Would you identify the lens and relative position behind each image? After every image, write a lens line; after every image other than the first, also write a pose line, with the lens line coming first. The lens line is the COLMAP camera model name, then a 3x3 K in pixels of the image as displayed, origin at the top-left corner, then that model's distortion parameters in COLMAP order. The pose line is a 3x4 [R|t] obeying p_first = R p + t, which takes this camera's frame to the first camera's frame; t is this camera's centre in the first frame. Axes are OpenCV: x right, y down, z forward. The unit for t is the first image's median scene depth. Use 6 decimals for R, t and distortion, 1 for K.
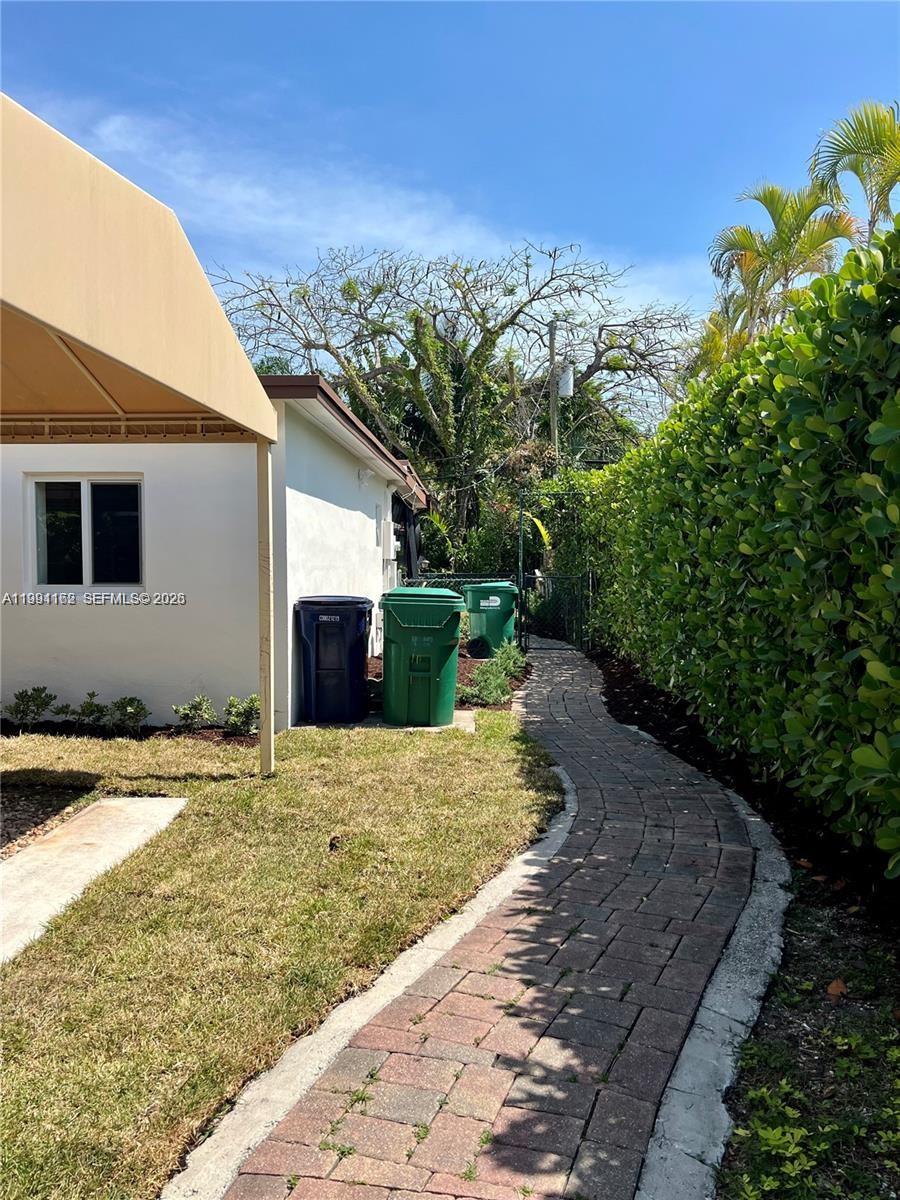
lens RADIAL K [[912.8, 0, 450.0], [0, 912.8, 600.0], [0, 0, 1]] dist [0.042978, -0.041972]
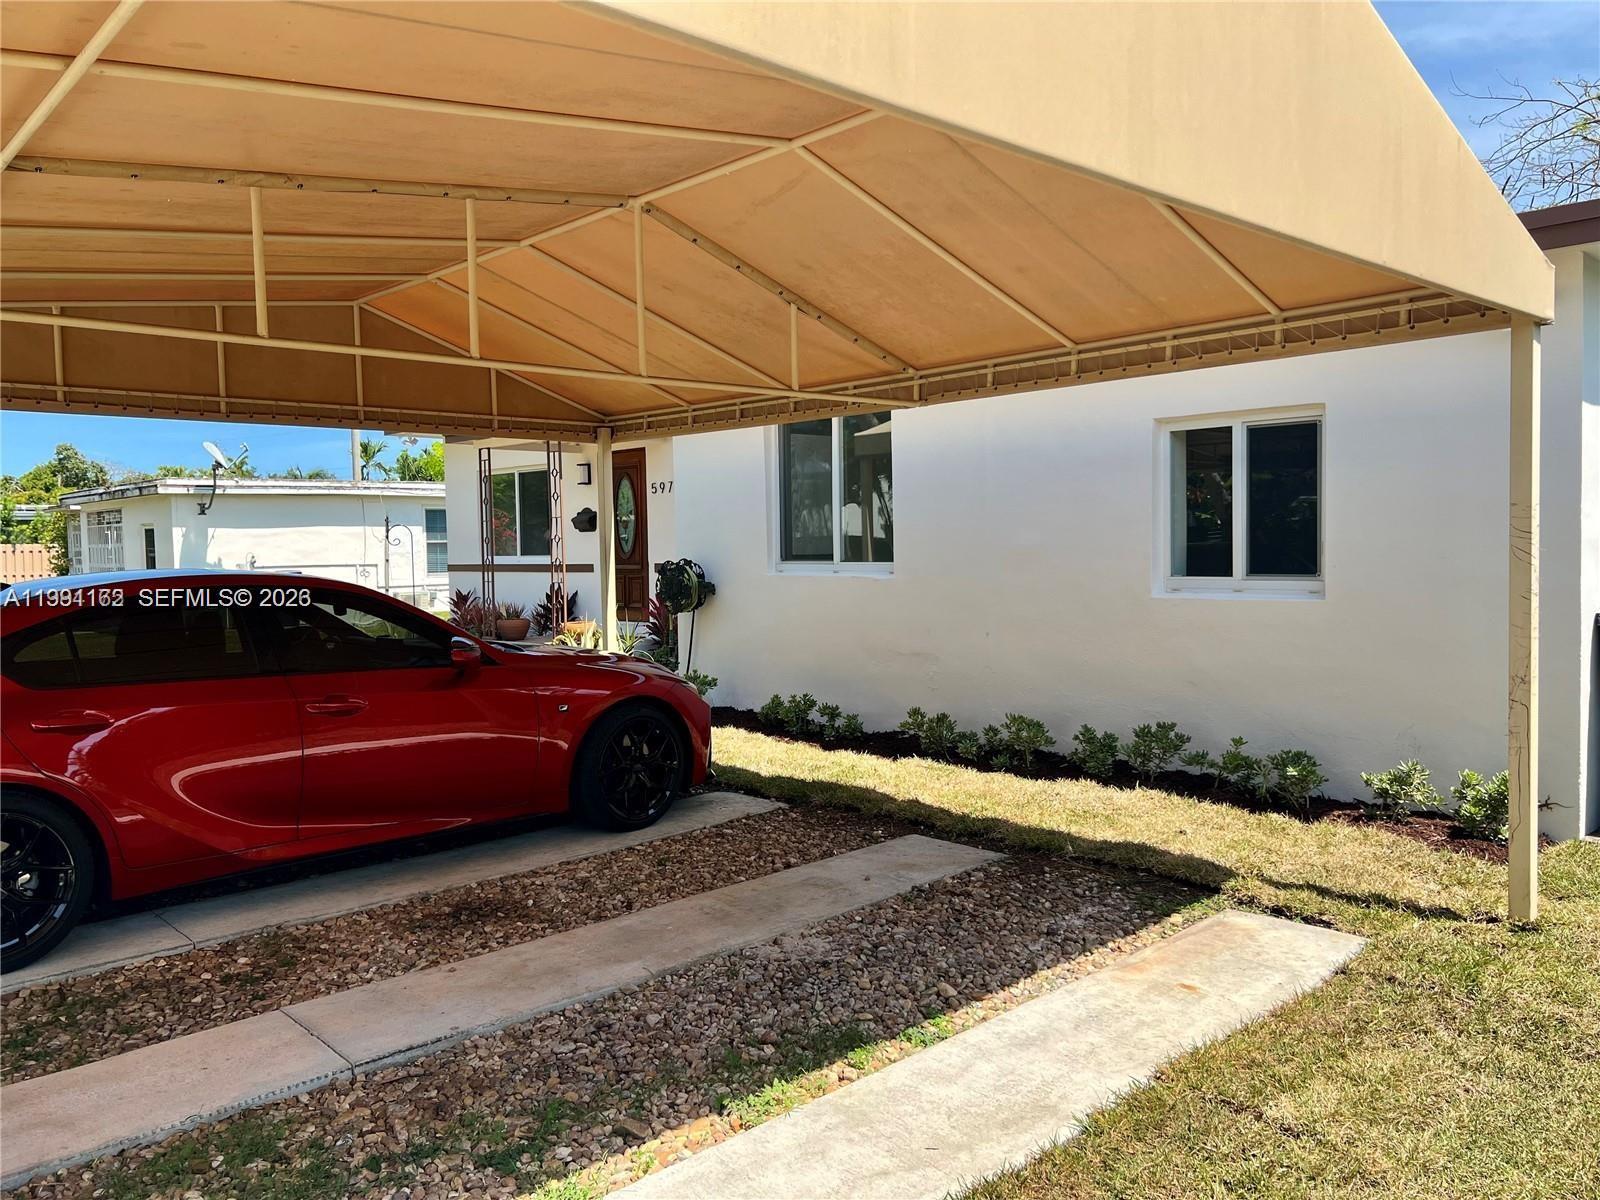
lens RADIAL K [[1217.1, 0, 801.3], [0, 1217.1, 591.0], [0, 0, 1]] dist [0.042978, -0.041972]
pose [[0.717230, 0.013861, -0.696698, 0.003477], [-0.013793, 0.999889, 0.005694, -0.008902], [0.696699, 0.005526, 0.717342, 0.161073]]
